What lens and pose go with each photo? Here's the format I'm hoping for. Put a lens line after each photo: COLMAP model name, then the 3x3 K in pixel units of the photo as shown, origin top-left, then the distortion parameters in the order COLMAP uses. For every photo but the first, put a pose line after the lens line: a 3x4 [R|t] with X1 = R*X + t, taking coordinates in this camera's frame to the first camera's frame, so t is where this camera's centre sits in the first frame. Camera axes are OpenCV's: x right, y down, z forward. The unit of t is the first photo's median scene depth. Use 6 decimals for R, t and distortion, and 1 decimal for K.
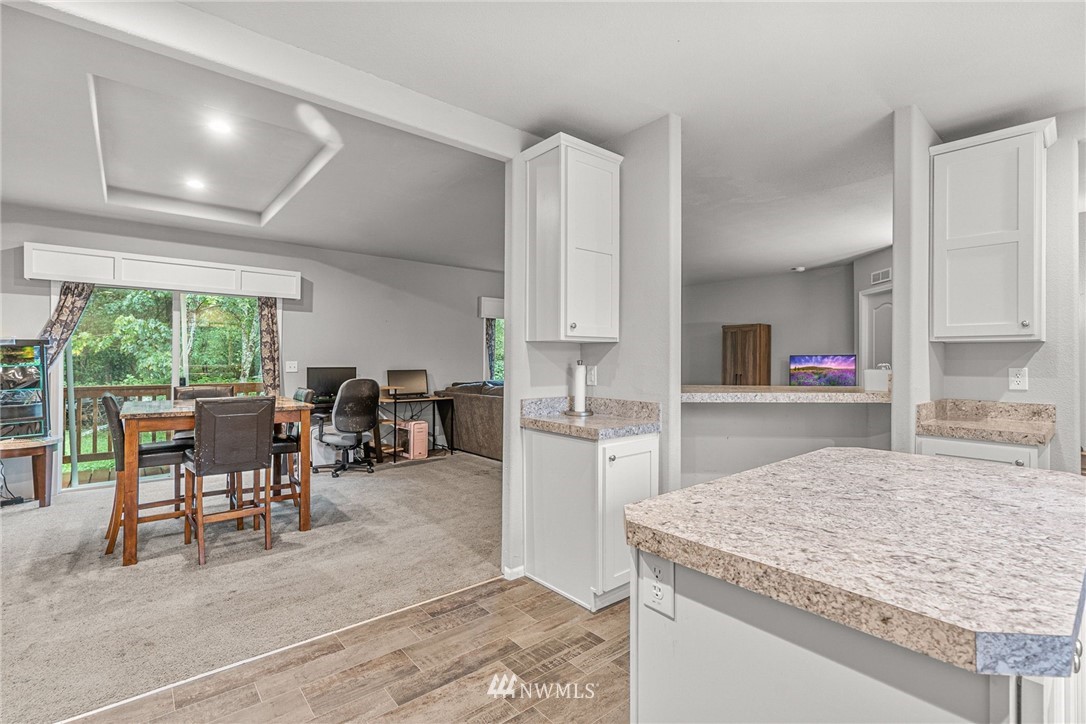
lens RADIAL K [[502.2, 0, 550.3], [0, 502.2, 360.0], [0, 0, 1]] dist [-0.000769, 0.001088]
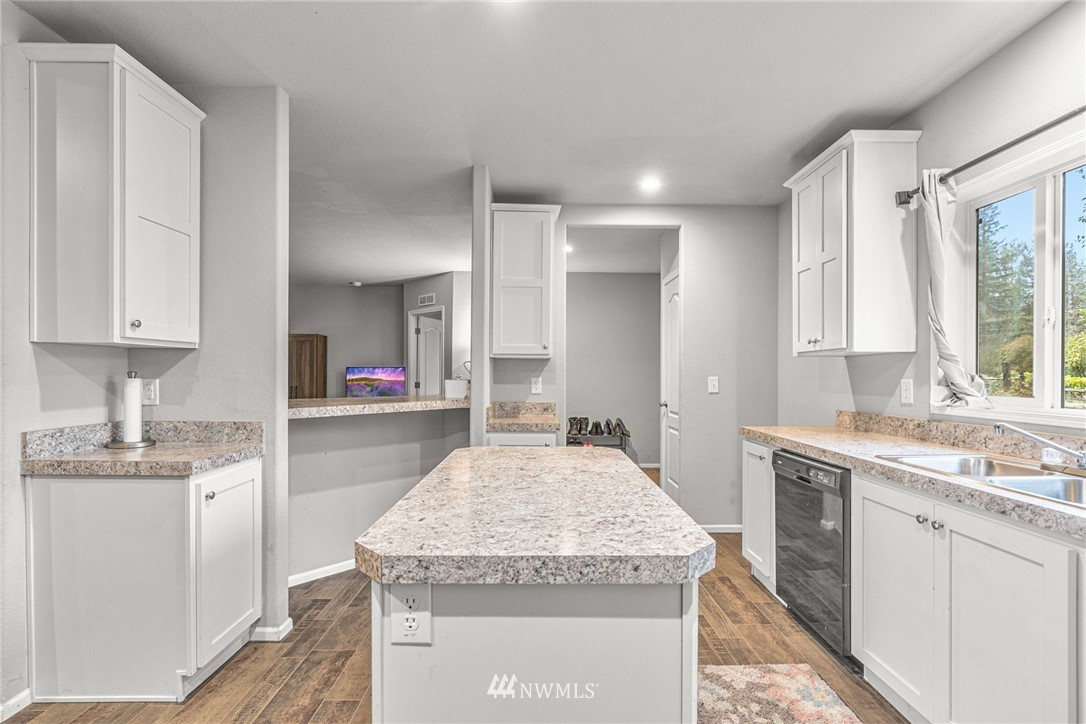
lens RADIAL K [[501.1, 0, 546.1], [0, 501.1, 377.6], [0, 0, 1]] dist [-0.004620, 0.000743]
pose [[0.639786, -0.006840, 0.768523, -0.128465], [-0.003281, 0.999927, 0.011631, -0.000651], [-0.768546, -0.009963, 0.639717, 0.087158]]
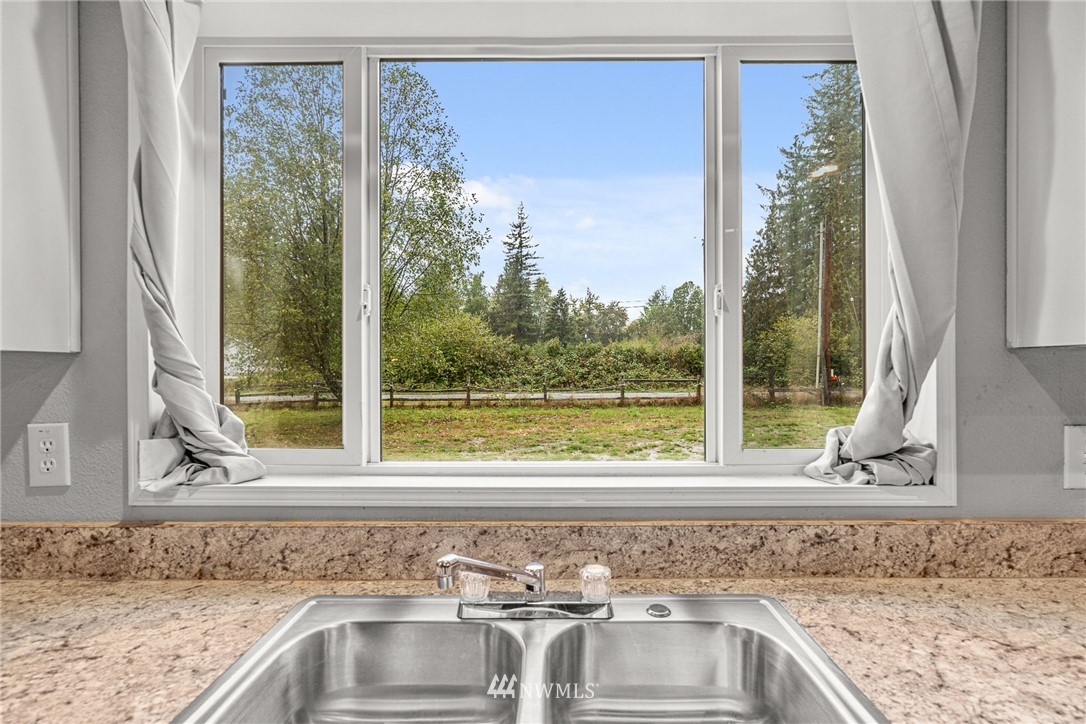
lens RADIAL K [[496.2, 0, 545.4], [0, 496.2, 369.3], [0, 0, 1]] dist [-0.004163, 0.000135]
pose [[-0.752584, -0.001907, 0.658494, 0.527038], [-0.003098, 0.999995, -0.000645, -0.028321], [-0.658489, -0.002525, -0.752586, 0.199603]]
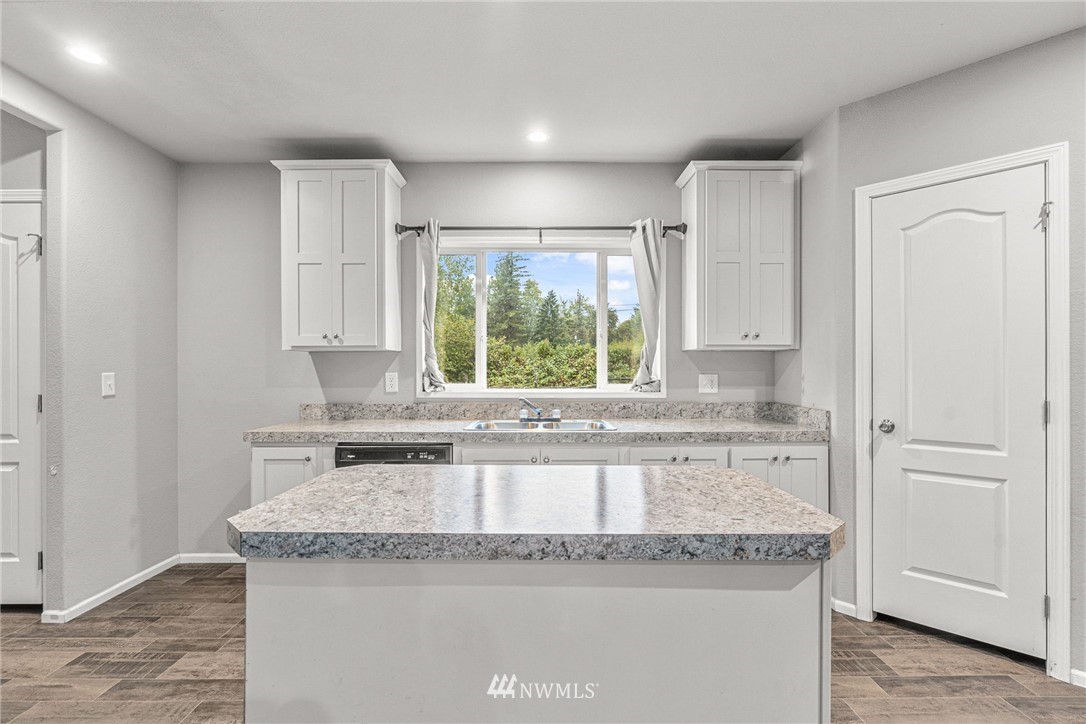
lens RADIAL K [[502.2, 0, 550.3], [0, 502.2, 360.0], [0, 0, 1]] dist [-0.000769, 0.001088]
pose [[-0.771924, 0.010760, 0.635624, -0.014209], [-0.004148, 0.999750, -0.021962, 0.005467], [-0.635701, -0.019589, -0.771686, 0.844621]]
